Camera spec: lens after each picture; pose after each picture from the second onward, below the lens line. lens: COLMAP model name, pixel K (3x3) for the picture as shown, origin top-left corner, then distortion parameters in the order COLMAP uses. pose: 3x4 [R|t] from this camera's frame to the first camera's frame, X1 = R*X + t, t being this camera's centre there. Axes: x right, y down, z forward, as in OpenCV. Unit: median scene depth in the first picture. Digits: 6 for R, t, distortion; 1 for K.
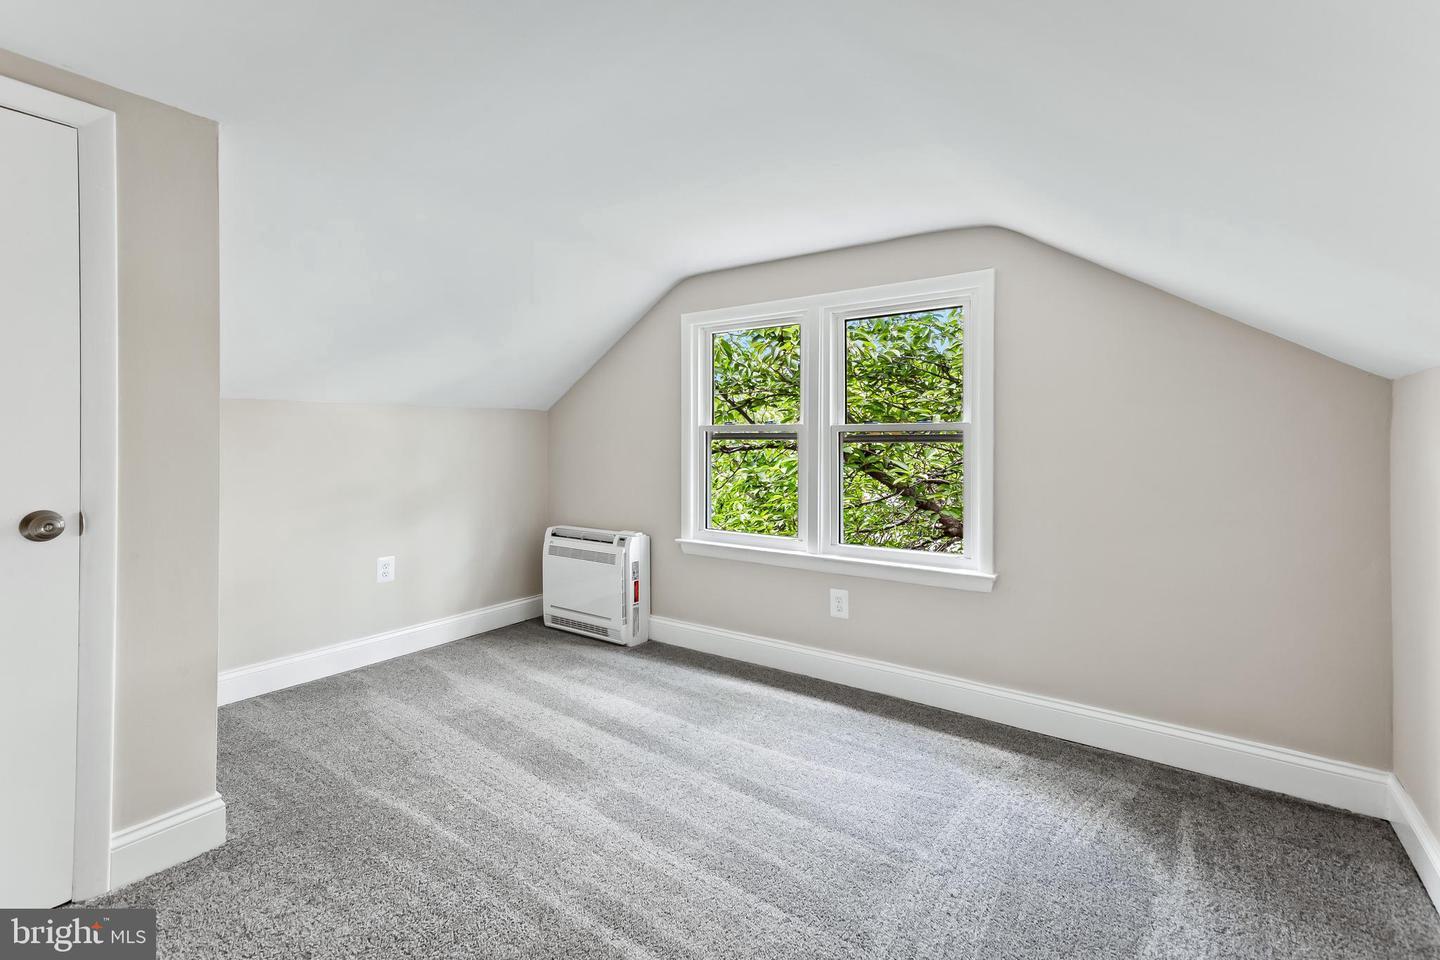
lens RADIAL K [[657.9, 0, 722.7], [0, 657.9, 465.7], [0, 0, 1]] dist [0.001942, 0.000088]
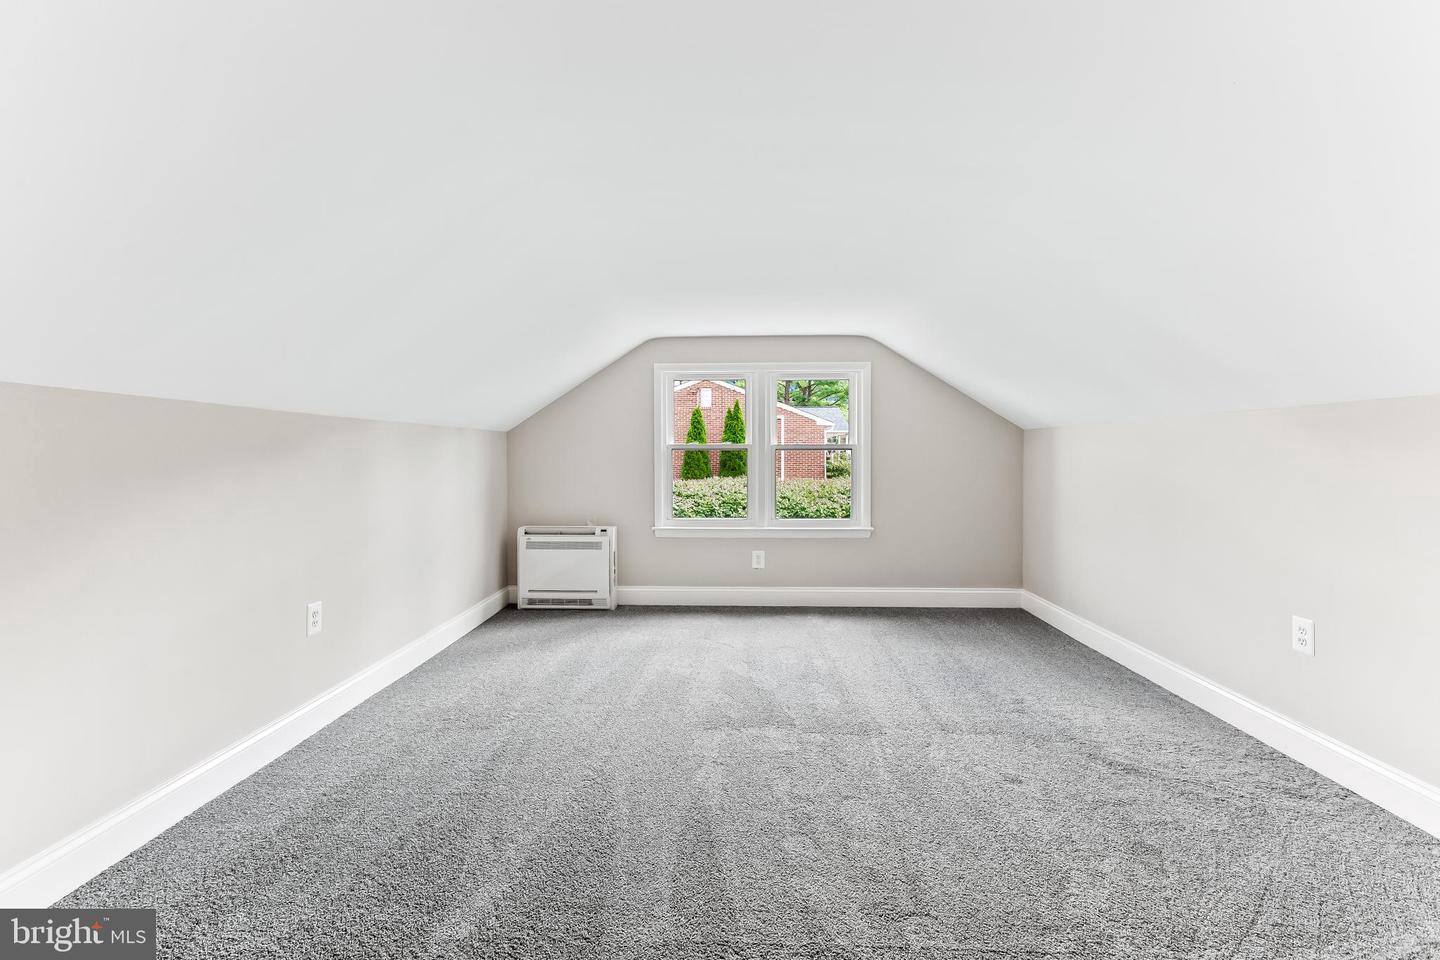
lens RADIAL K [[657.9, 0, 722.7], [0, 657.9, 465.7], [0, 0, 1]] dist [0.001942, 0.000088]
pose [[0.854118, -0.030550, 0.519181, -0.630742], [0.022625, 0.999511, 0.021593, -0.041075], [-0.519587, -0.006696, 0.854391, -0.251363]]
